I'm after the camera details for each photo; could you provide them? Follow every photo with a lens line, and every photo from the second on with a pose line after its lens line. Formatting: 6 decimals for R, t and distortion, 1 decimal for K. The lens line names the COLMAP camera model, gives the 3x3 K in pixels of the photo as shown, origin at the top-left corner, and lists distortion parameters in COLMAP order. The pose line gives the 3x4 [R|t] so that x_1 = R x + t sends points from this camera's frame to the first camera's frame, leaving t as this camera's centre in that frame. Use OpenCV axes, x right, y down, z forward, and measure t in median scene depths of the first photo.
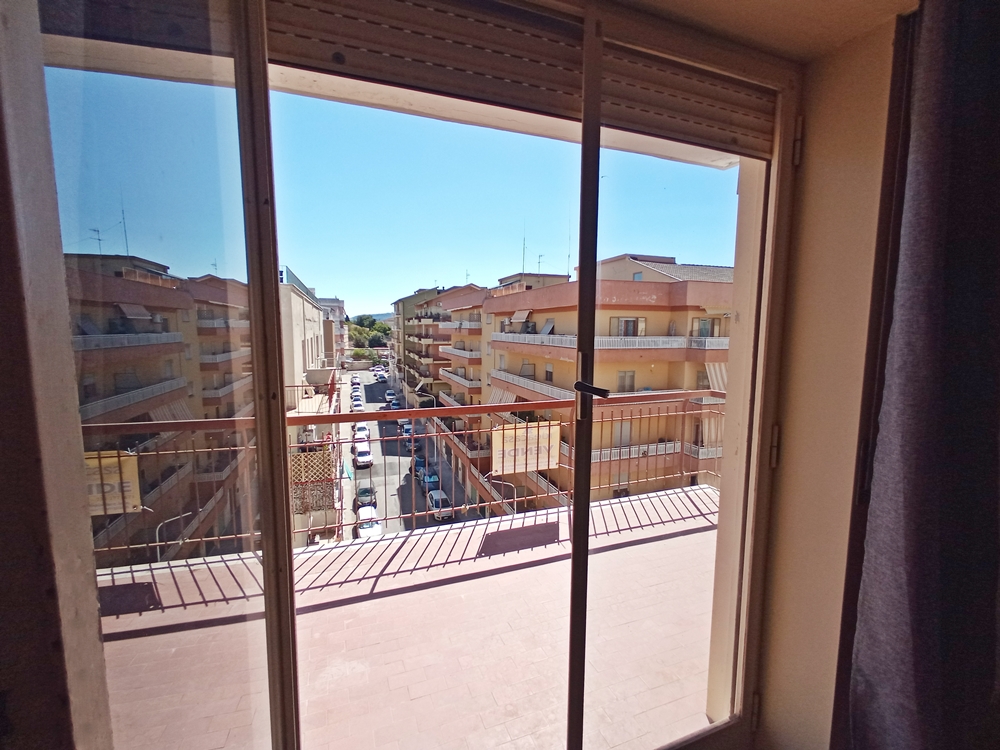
lens RADIAL K [[438.9, 0, 505.3], [0, 438.9, 378.6], [0, 0, 1]] dist [-0.000545, -0.004477]
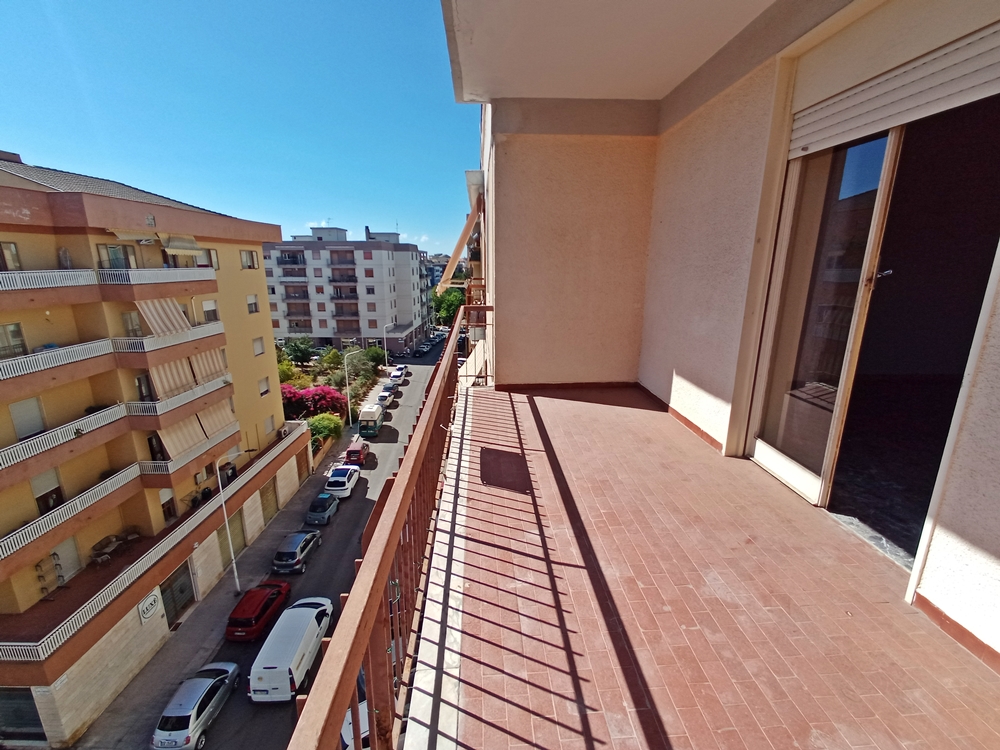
lens RADIAL K [[438.9, 0, 502.2], [0, 438.9, 373.6], [0, 0, 1]] dist [-0.000545, -0.004477]
pose [[0.328338, -0.241472, 0.913173, -0.094146], [0.109019, 0.969998, 0.217300, -0.007397], [-0.938248, 0.028205, 0.344812, 0.075845]]
